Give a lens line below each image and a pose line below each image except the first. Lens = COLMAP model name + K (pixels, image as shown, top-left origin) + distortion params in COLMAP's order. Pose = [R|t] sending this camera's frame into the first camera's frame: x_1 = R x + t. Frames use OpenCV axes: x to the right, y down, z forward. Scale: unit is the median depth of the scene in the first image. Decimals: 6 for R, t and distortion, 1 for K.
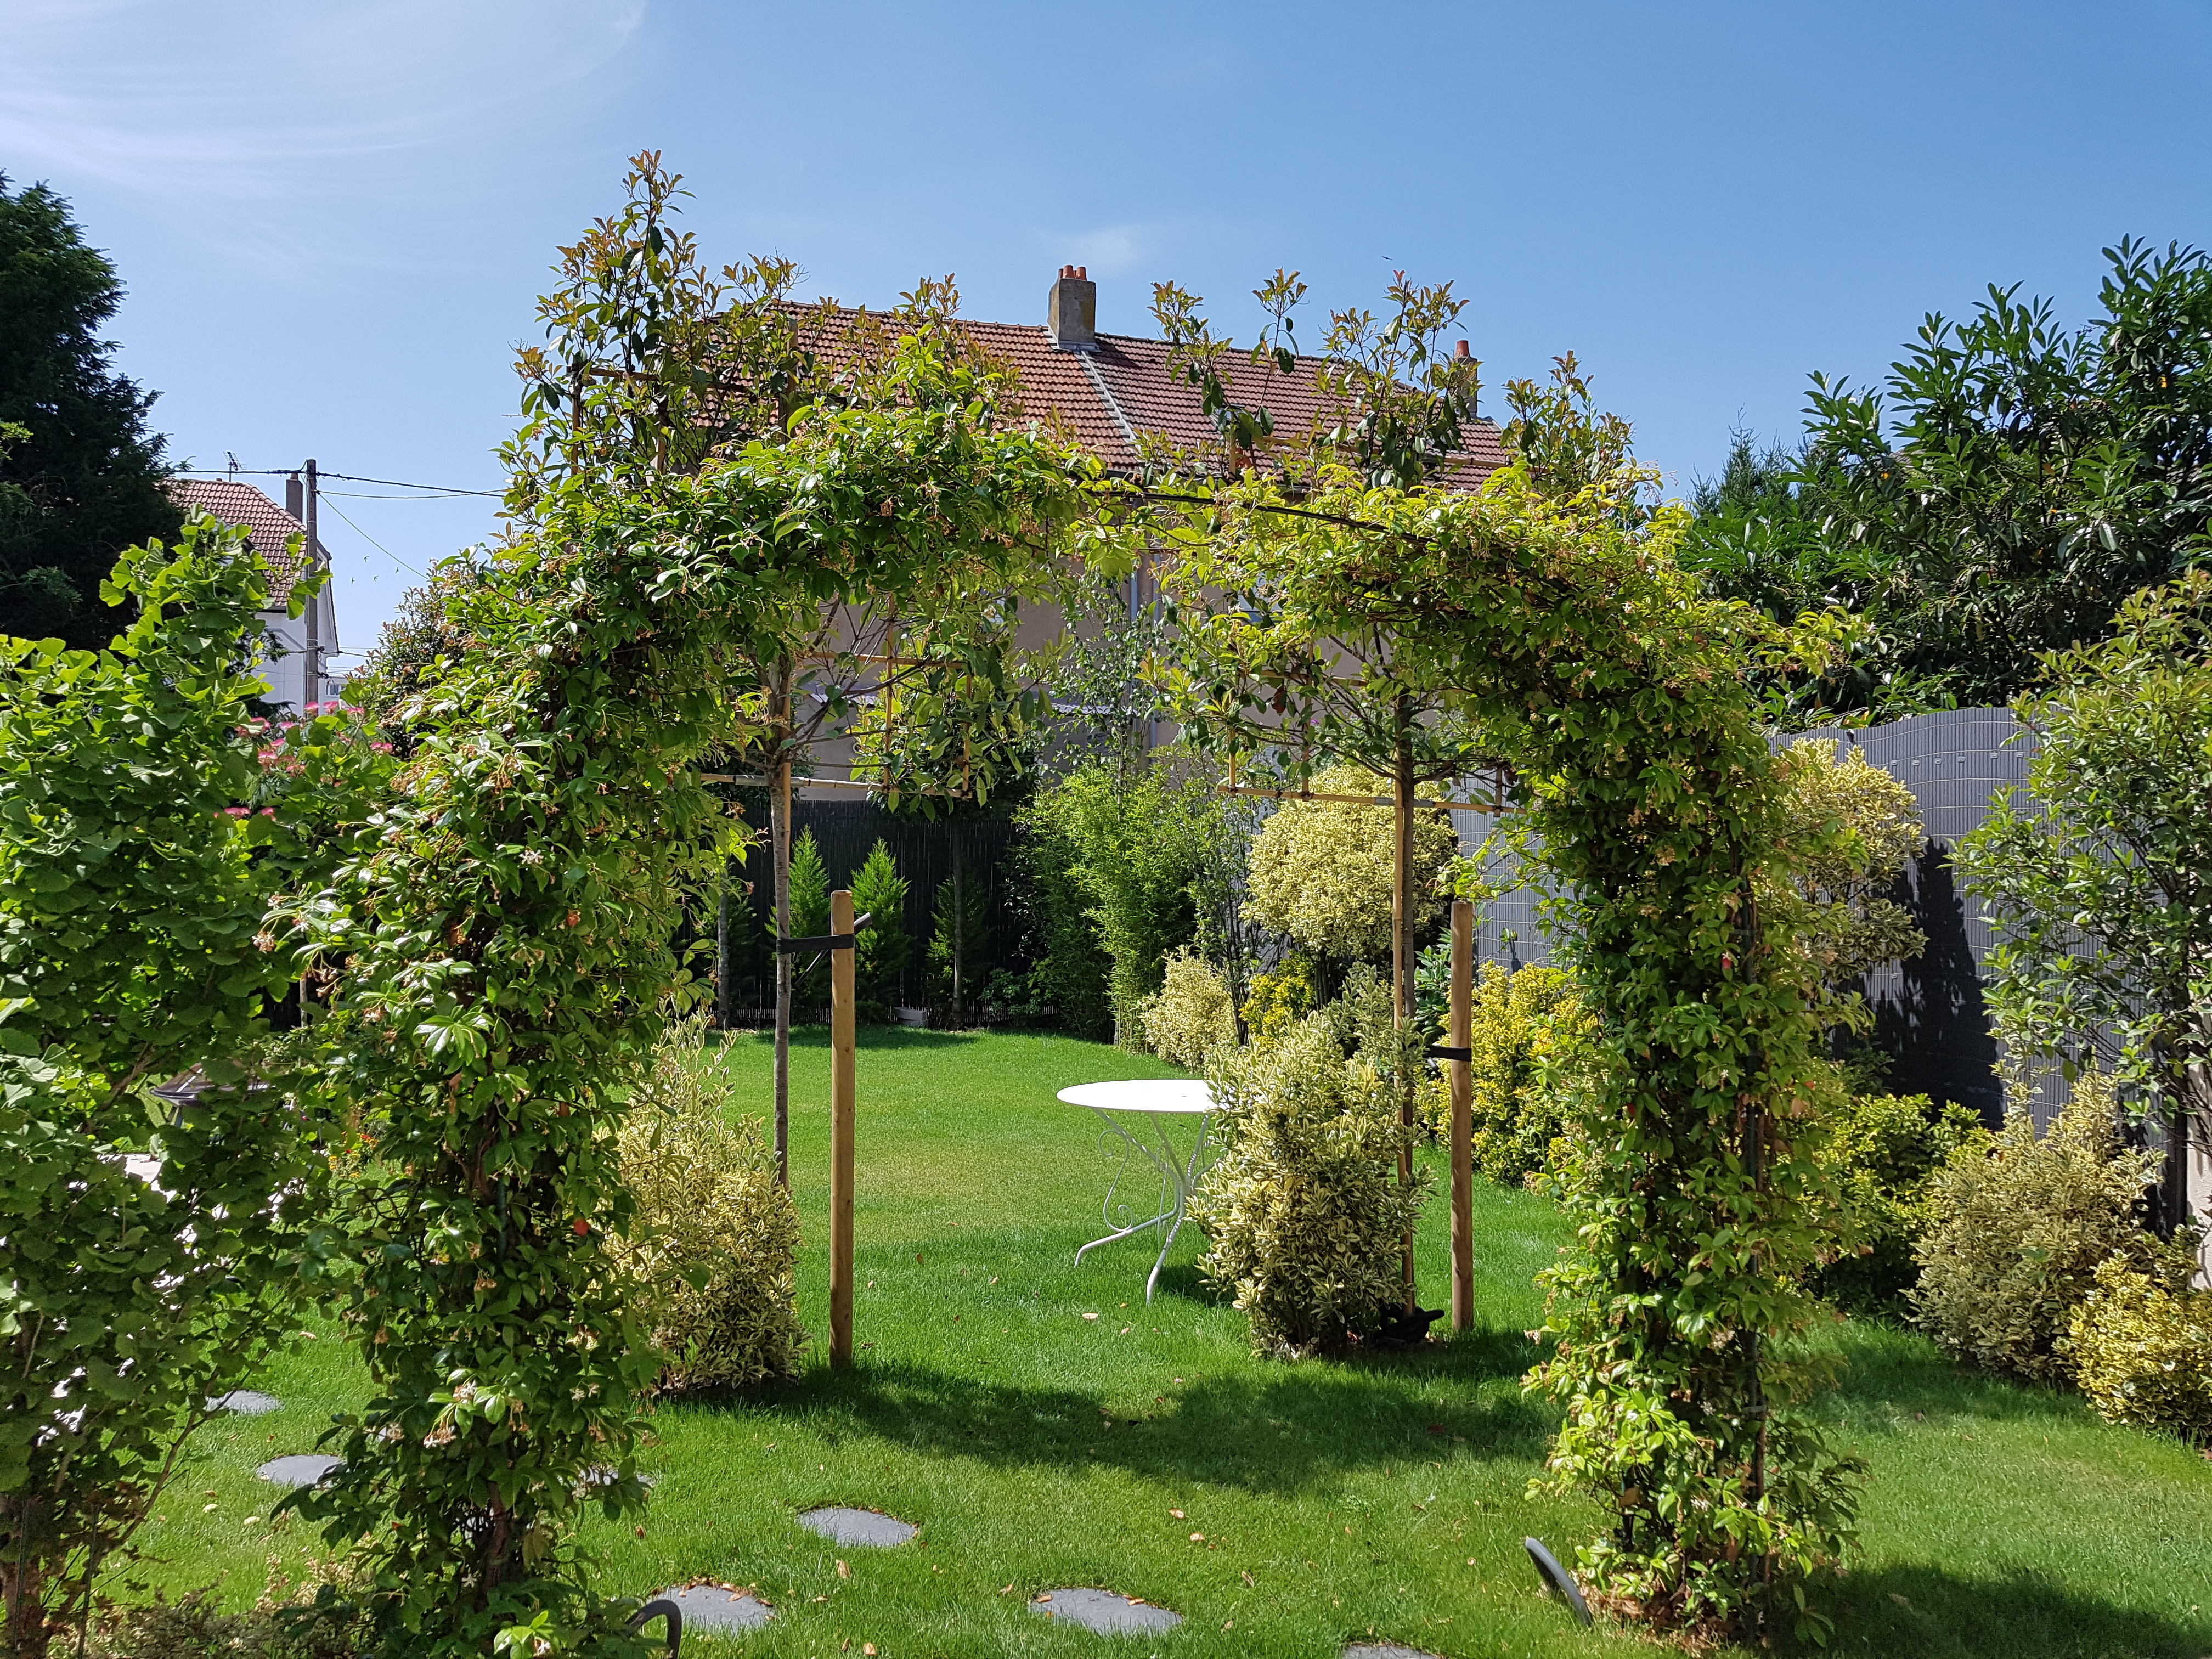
lens RADIAL K [[1730.1, 0, 1102.4], [0, 1730.1, 840.8], [0, 0, 1]] dist [0.055308, -0.062322]
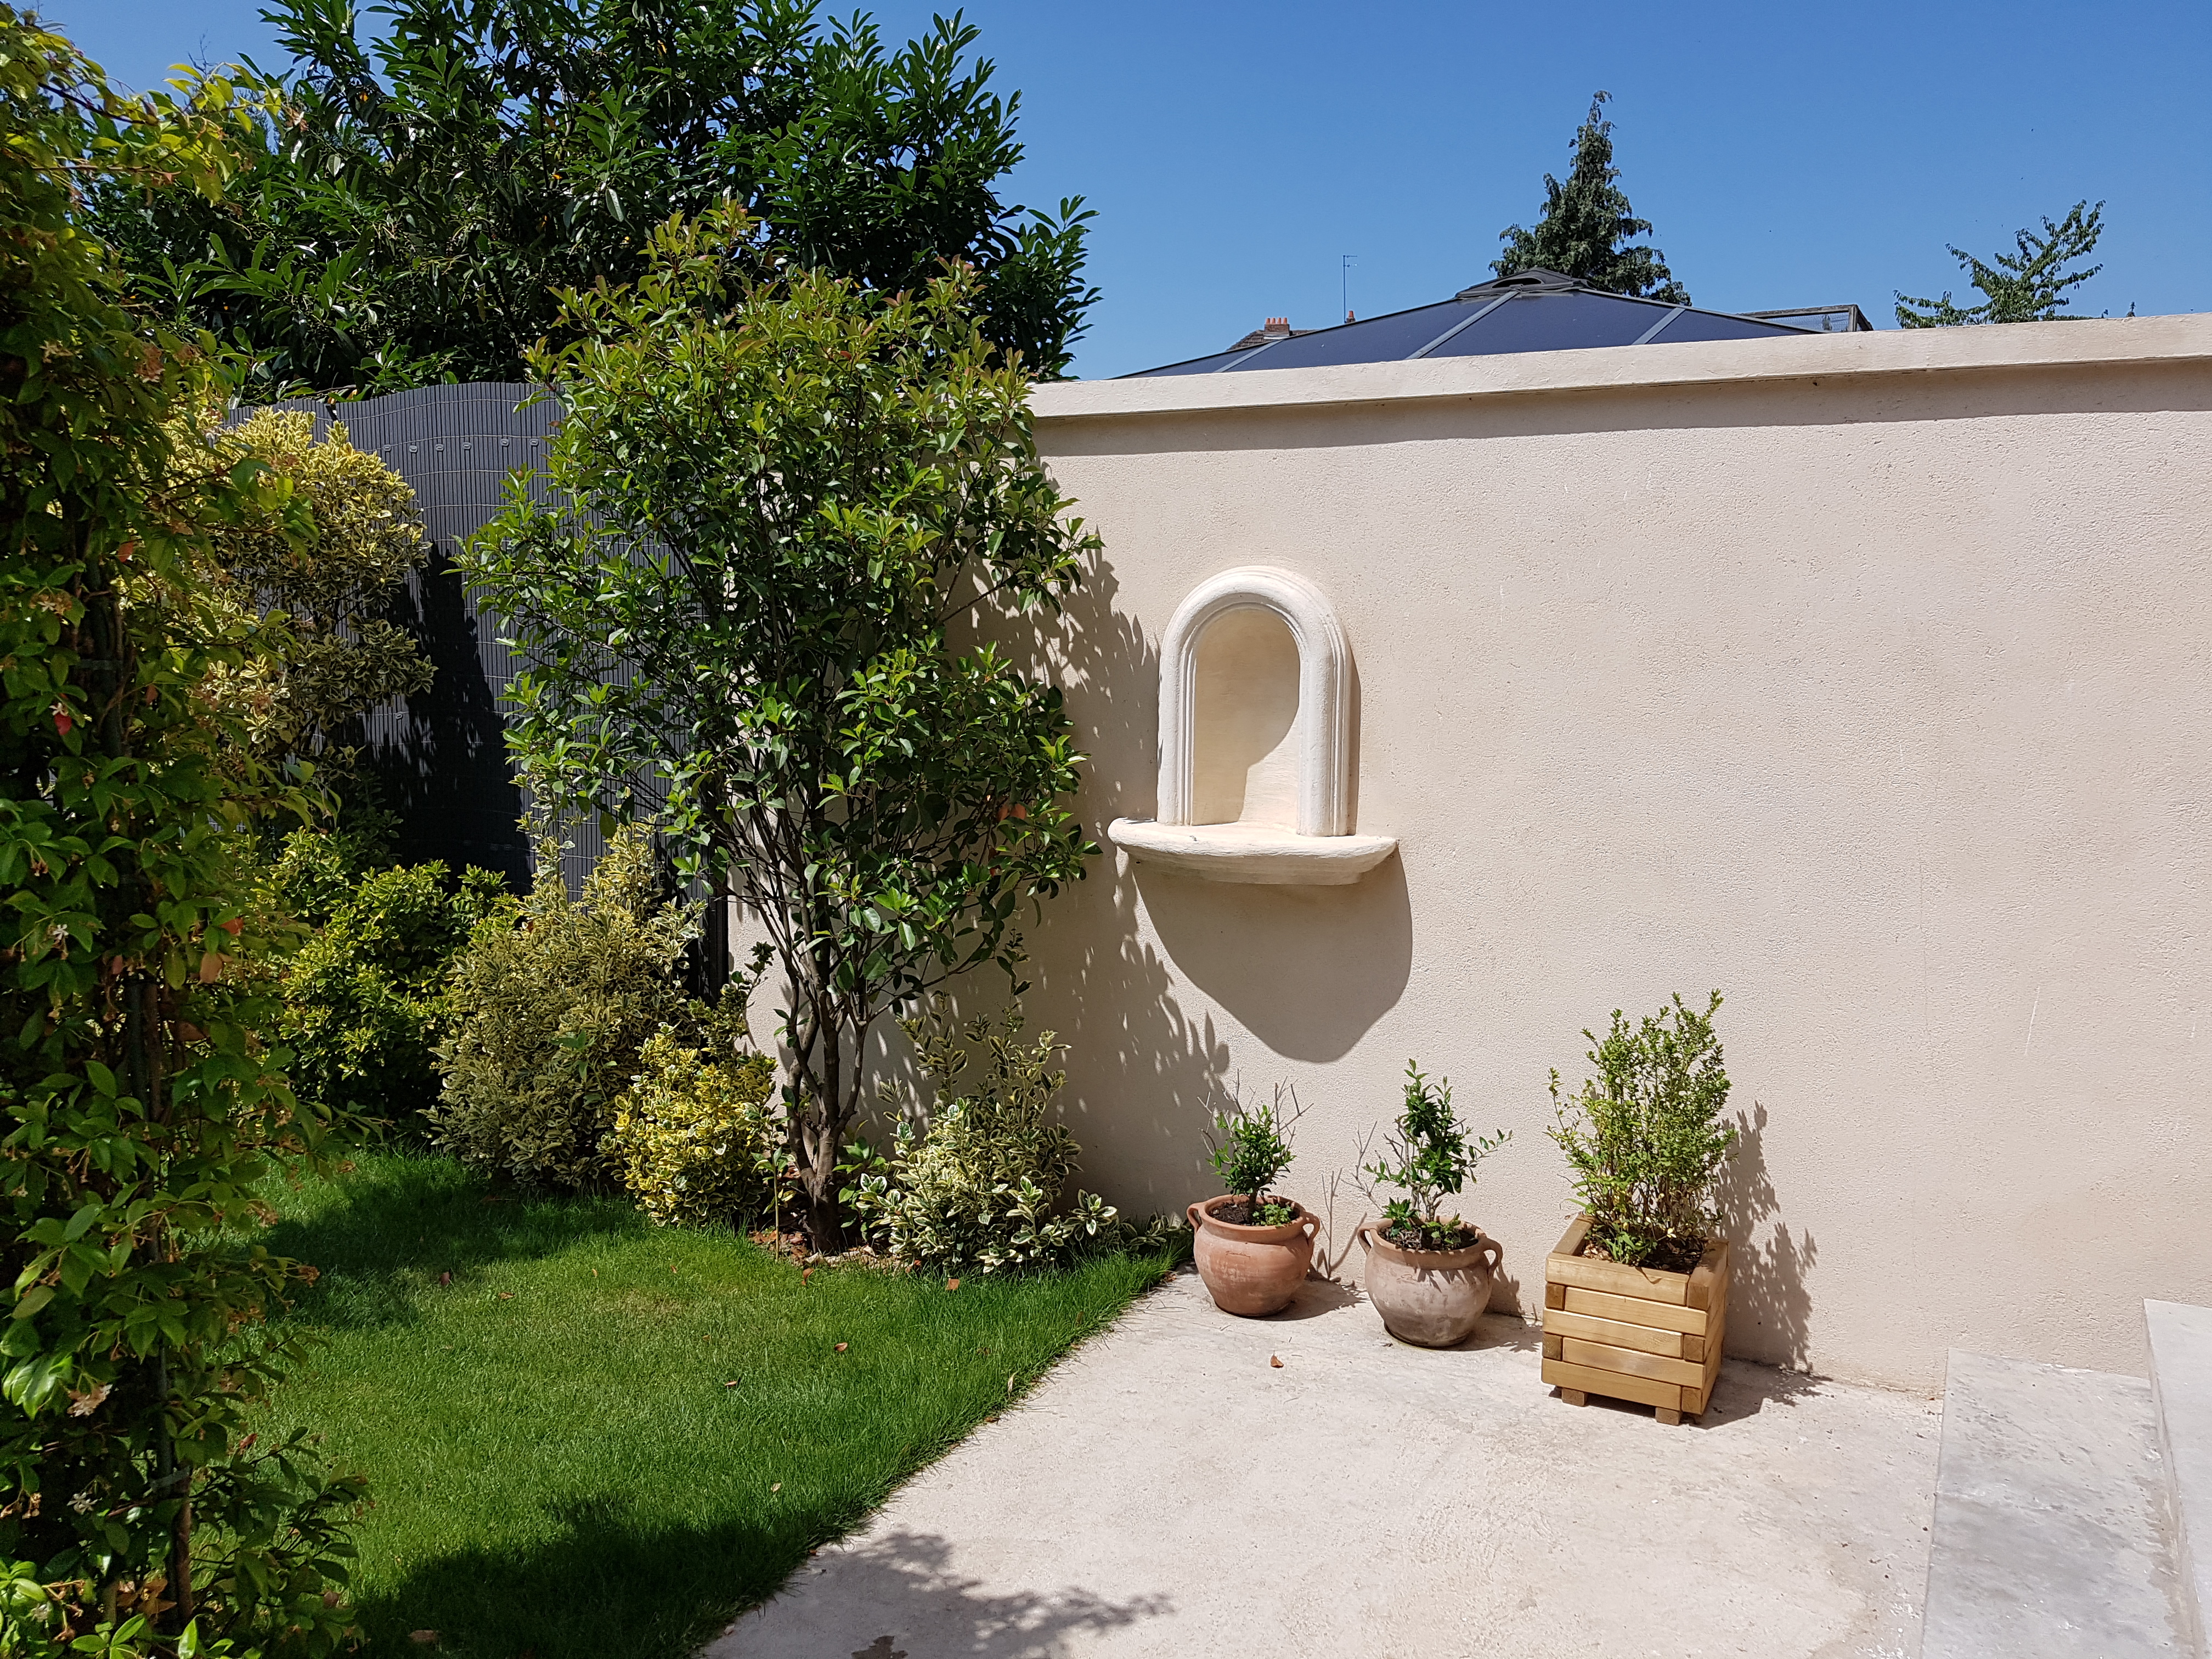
lens RADIAL K [[1702.8, 0, 1142.9], [0, 1702.8, 825.0], [0, 0, 1]] dist [0.051069, -0.102124]
pose [[0.677859, -0.092511, 0.729348, 0.131434], [-0.014646, 0.990155, 0.139204, 0.015439], [-0.735046, -0.105043, 0.669831, 0.265450]]
